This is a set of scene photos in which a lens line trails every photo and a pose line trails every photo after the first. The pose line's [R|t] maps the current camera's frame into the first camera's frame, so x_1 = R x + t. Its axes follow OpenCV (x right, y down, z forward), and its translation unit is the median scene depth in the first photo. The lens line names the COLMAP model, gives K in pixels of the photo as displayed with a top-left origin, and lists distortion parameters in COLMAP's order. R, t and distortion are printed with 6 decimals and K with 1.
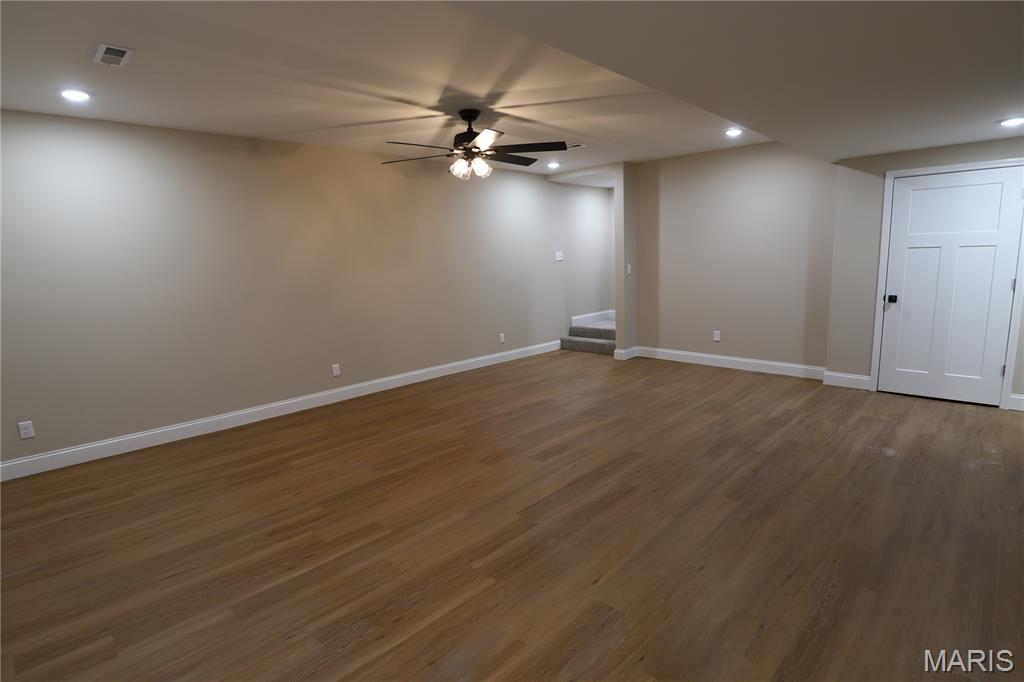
lens RADIAL K [[519.8, 0, 512.0], [0, 519.8, 341.0], [0, 0, 1]] dist [-0.024711, -0.000236]
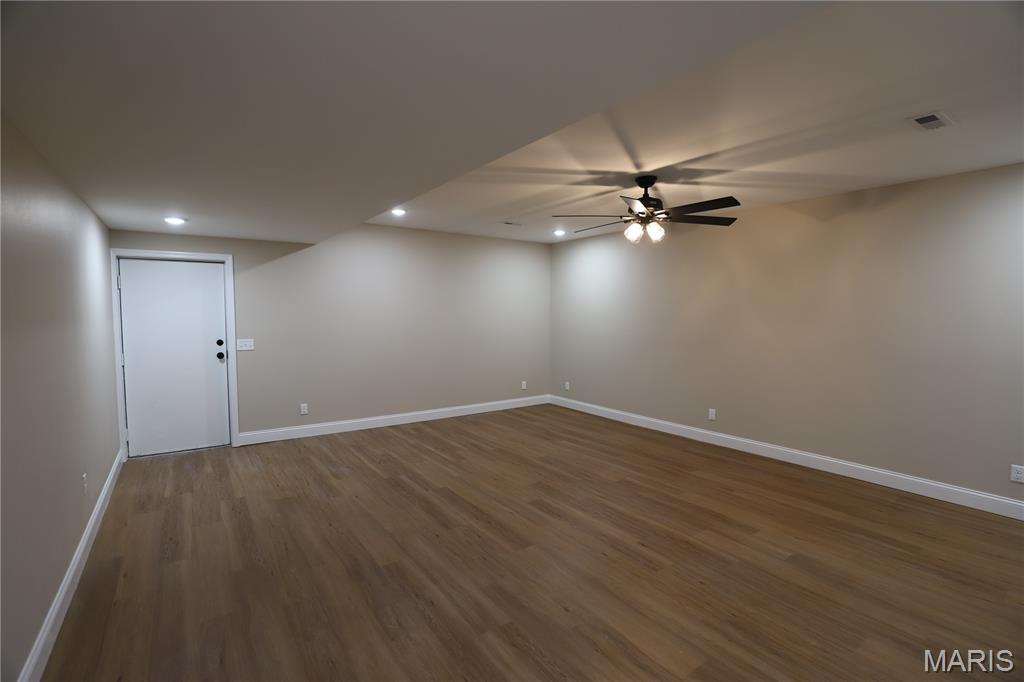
lens RADIAL K [[468.3, 0, 511.3], [0, 468.3, 343.5], [0, 0, 1]] dist [-0.027377, -0.000330]
pose [[-0.187577, 0.102856, -0.976850, 0.888814], [-0.150946, 0.979671, 0.132138, -0.203637], [0.970582, 0.172238, -0.168238, 0.942929]]
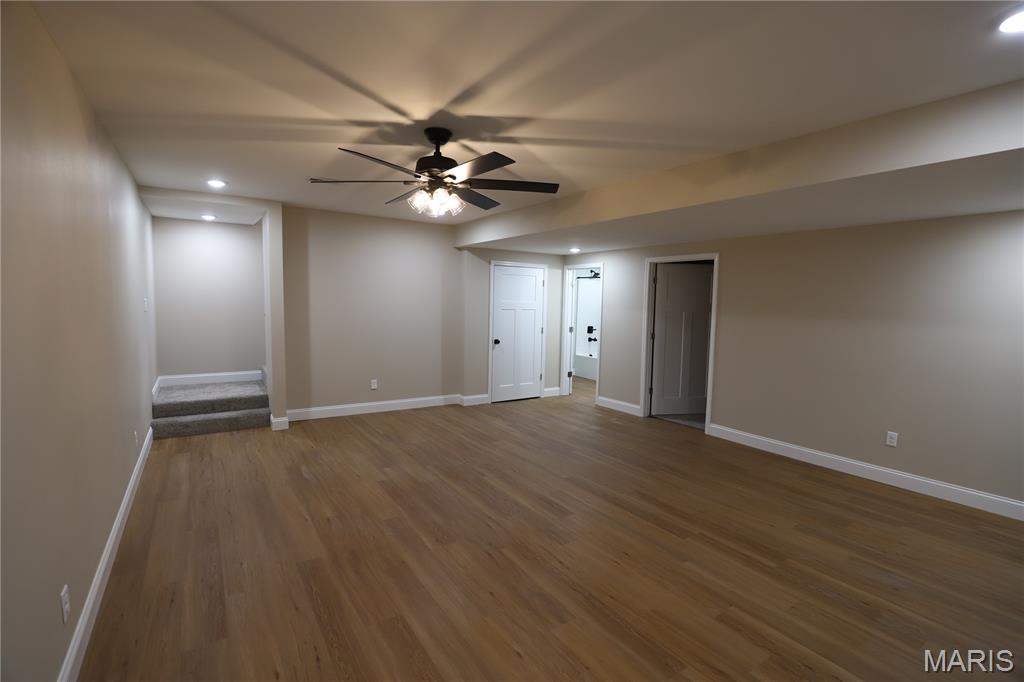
lens RADIAL K [[468.3, 0, 511.3], [0, 468.3, 343.5], [0, 0, 1]] dist [-0.027377, -0.000330]
pose [[0.215059, -0.052141, 0.975208, -0.753471], [0.126138, 0.991692, 0.025205, -0.127138], [-0.968421, 0.117591, 0.219849, 0.766489]]
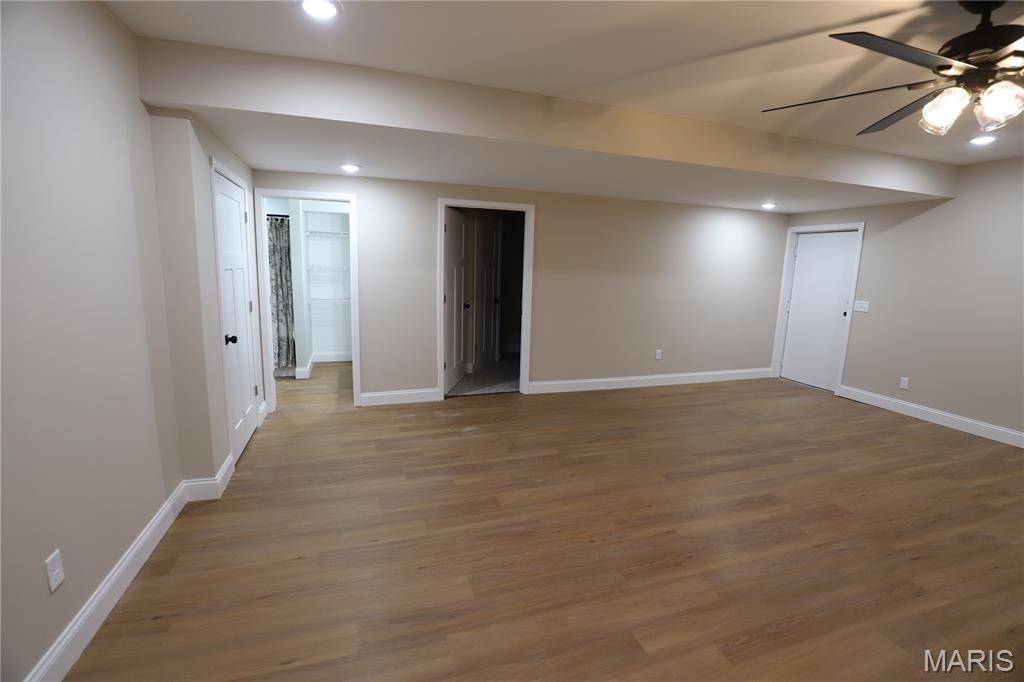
lens RADIAL K [[468.3, 0, 511.3], [0, 468.3, 343.5], [0, 0, 1]] dist [-0.027377, -0.000330]
pose [[-0.888182, -0.063997, 0.455013, 0.100905], [0.076521, 0.955824, 0.283803, -0.276143], [-0.453075, 0.286887, -0.844049, 1.631269]]
